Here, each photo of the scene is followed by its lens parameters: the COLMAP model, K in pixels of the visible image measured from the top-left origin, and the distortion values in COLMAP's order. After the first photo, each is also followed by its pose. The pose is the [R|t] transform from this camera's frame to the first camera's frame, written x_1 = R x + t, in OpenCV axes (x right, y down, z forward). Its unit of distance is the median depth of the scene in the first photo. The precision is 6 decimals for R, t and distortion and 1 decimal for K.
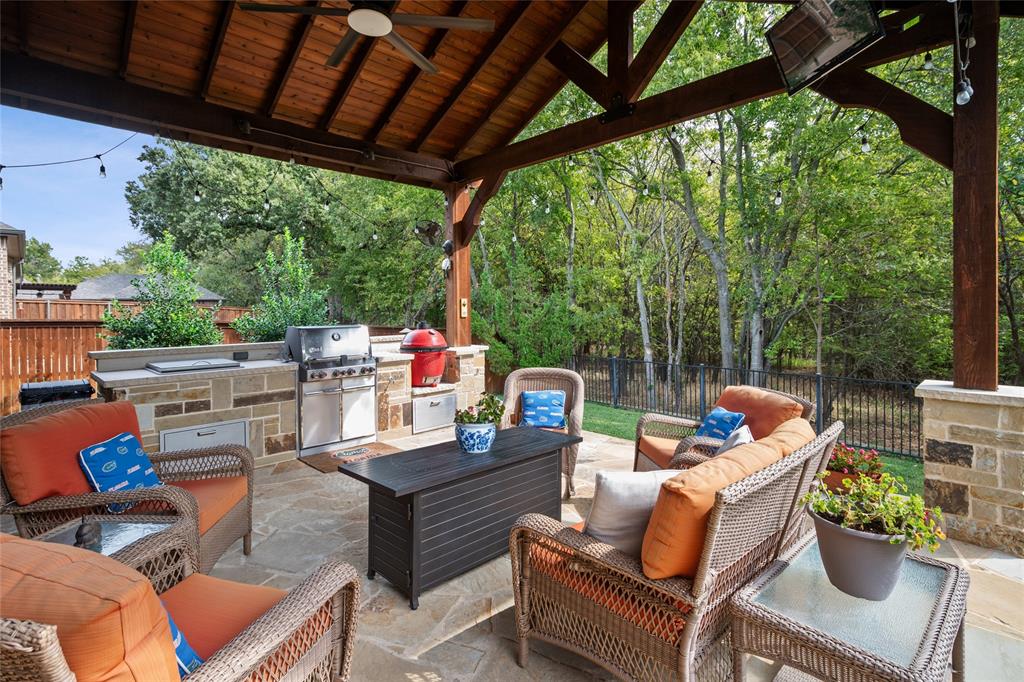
lens RADIAL K [[485.9, 0, 511.9], [0, 485.9, 326.8], [0, 0, 1]] dist [-0.002576, -0.001365]
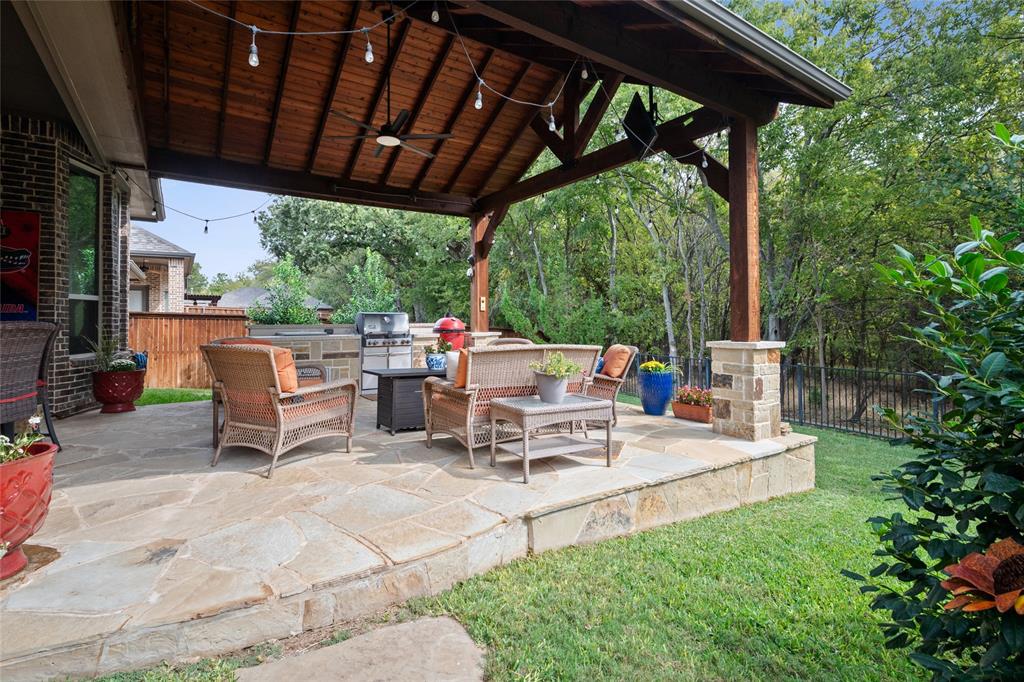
lens RADIAL K [[485.9, 0, 511.9], [0, 485.9, 326.8], [0, 0, 1]] dist [-0.002576, -0.001365]
pose [[0.983336, 0.005484, -0.181715, 0.238355], [-0.009946, 0.999671, -0.023648, 0.059019], [0.181525, 0.025062, 0.983067, -0.337042]]
